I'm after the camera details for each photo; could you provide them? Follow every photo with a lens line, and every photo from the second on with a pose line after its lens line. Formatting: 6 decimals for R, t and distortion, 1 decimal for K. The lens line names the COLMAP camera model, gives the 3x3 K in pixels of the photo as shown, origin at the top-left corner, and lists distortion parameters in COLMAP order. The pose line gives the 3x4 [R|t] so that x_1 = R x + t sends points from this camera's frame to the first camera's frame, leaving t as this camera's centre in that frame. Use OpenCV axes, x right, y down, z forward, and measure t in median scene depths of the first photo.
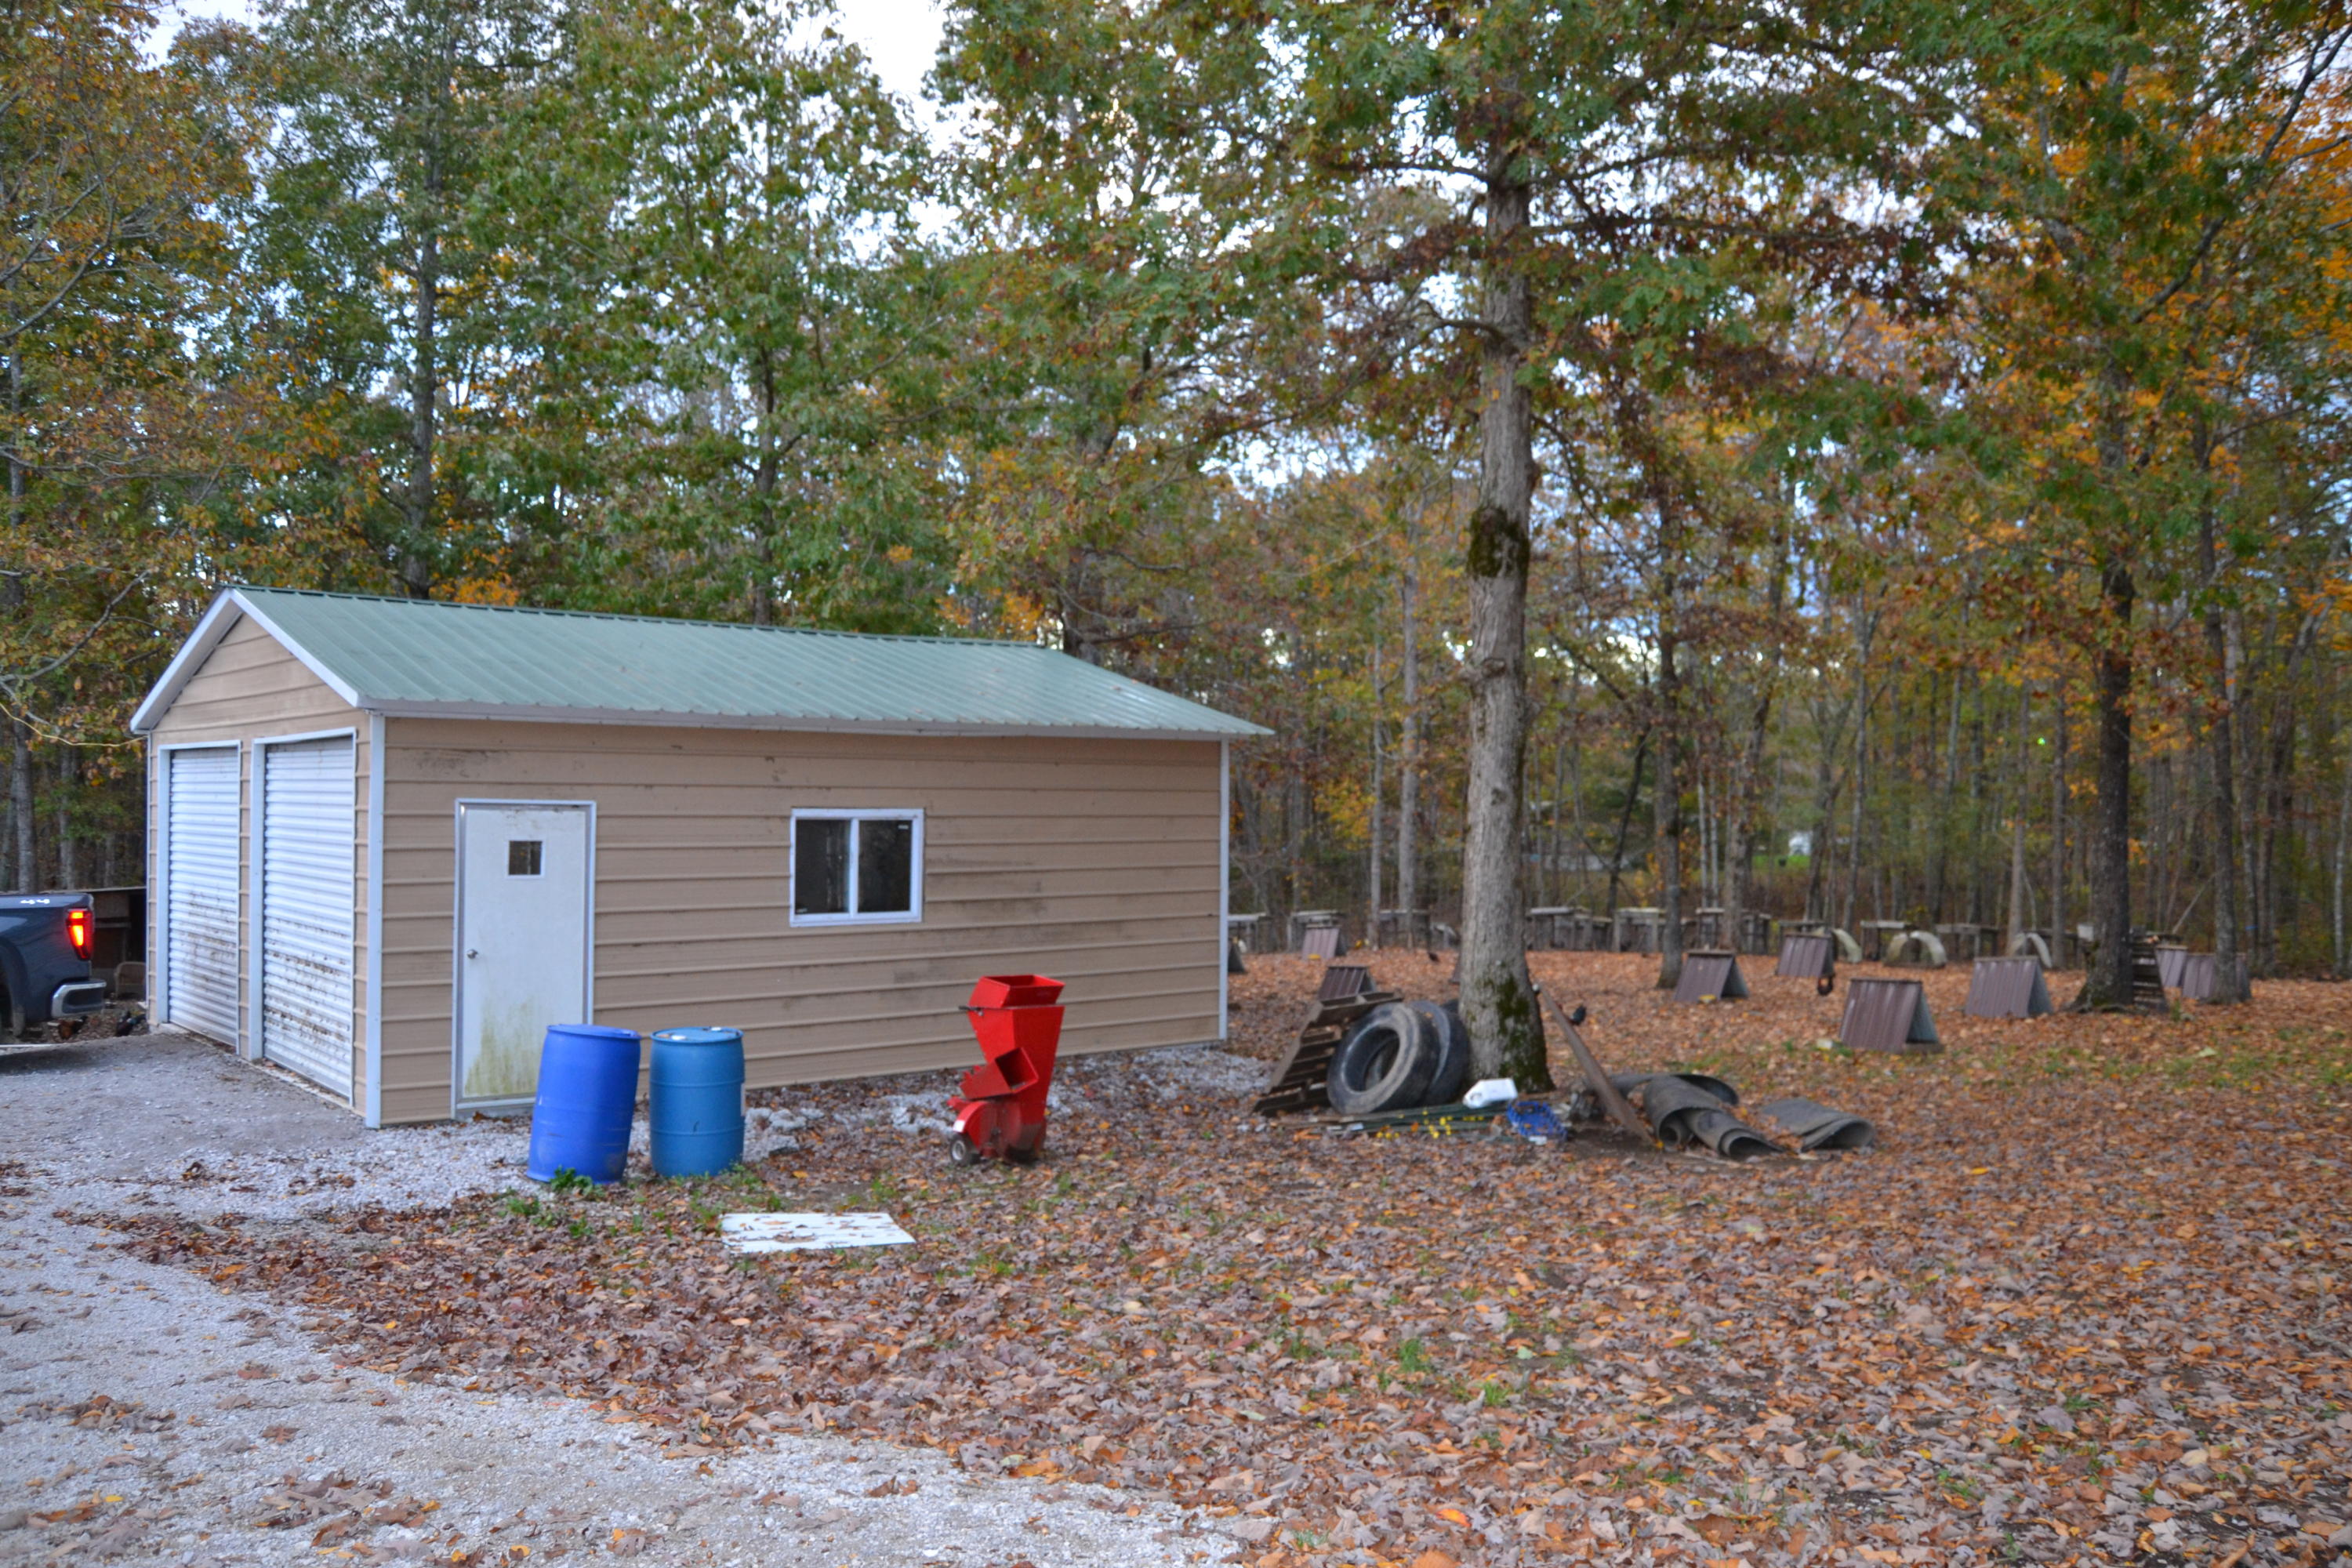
lens RADIAL K [[1848.2, 0, 1174.9], [0, 1848.2, 779.0], [0, 0, 1]] dist [-0.064808, 0.007991]
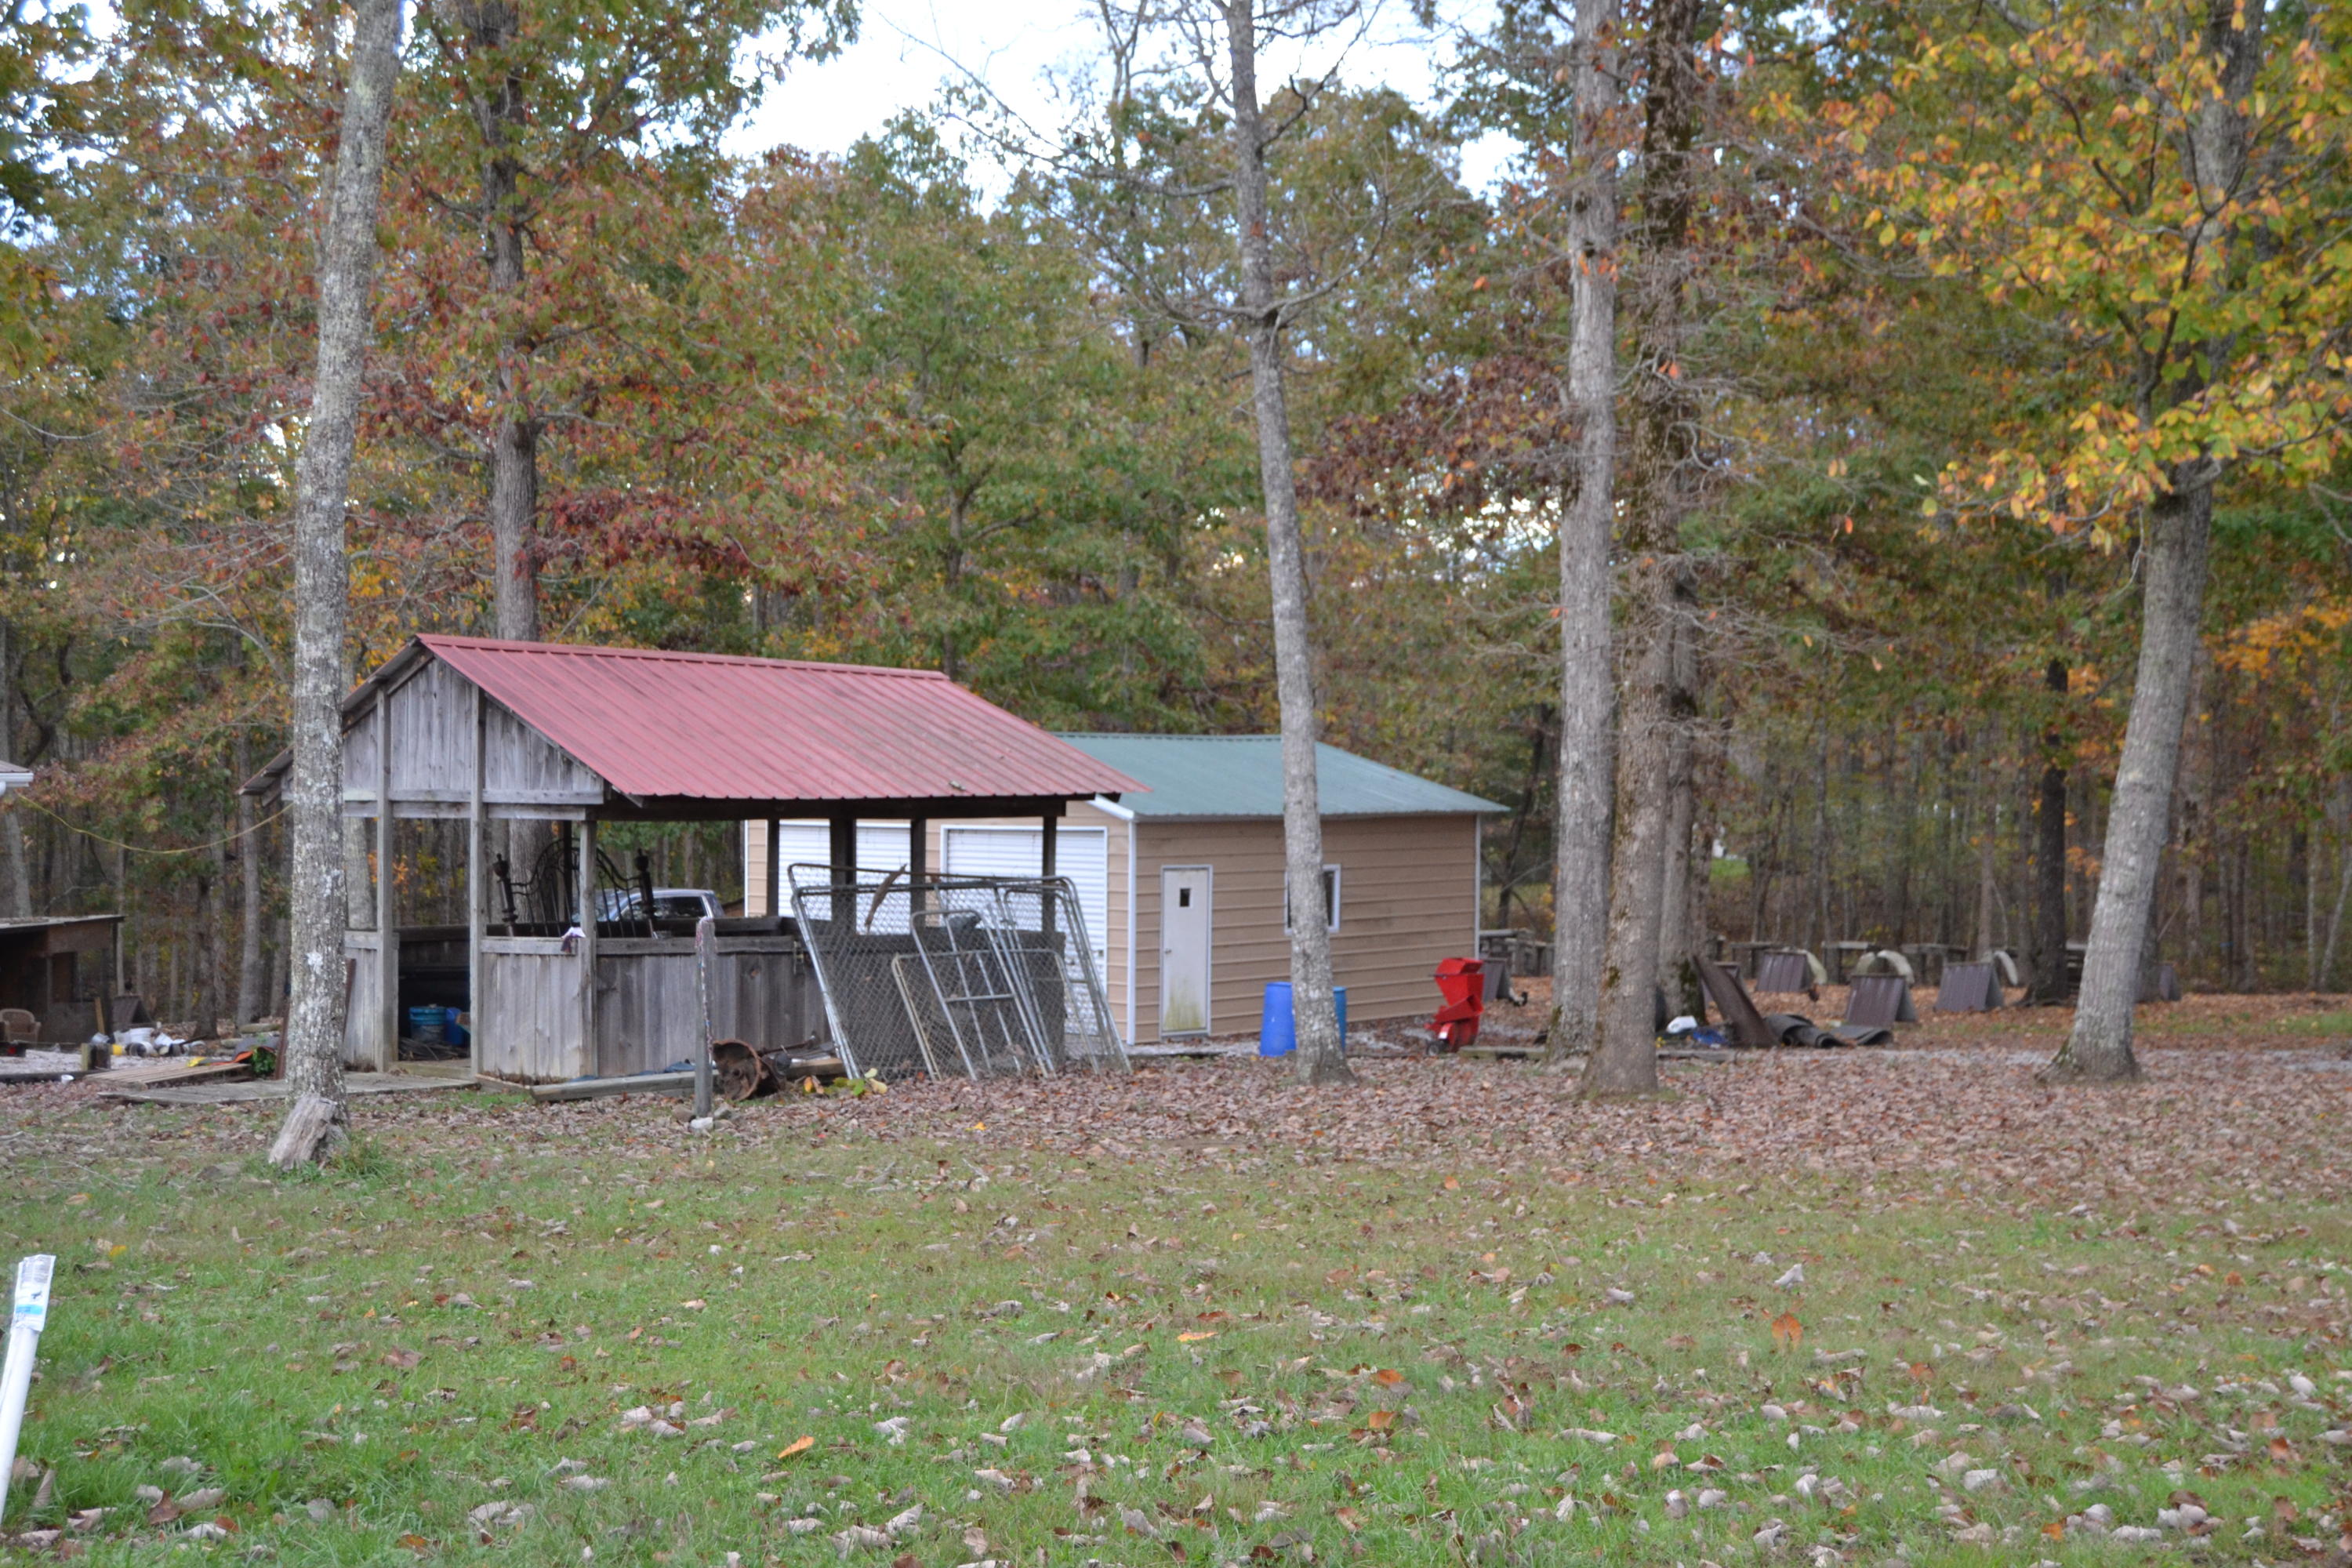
lens RADIAL K [[3269.7, 0, 1172.3], [0, 3269.7, 788.9], [0, 0, 1]] dist [-0.050010, 0.000000]
pose [[0.983538, -0.004846, 0.180637, -0.717759], [0.001099, 0.999782, 0.020838, -0.098994], [-0.180699, -0.020297, 0.983329, -1.629251]]
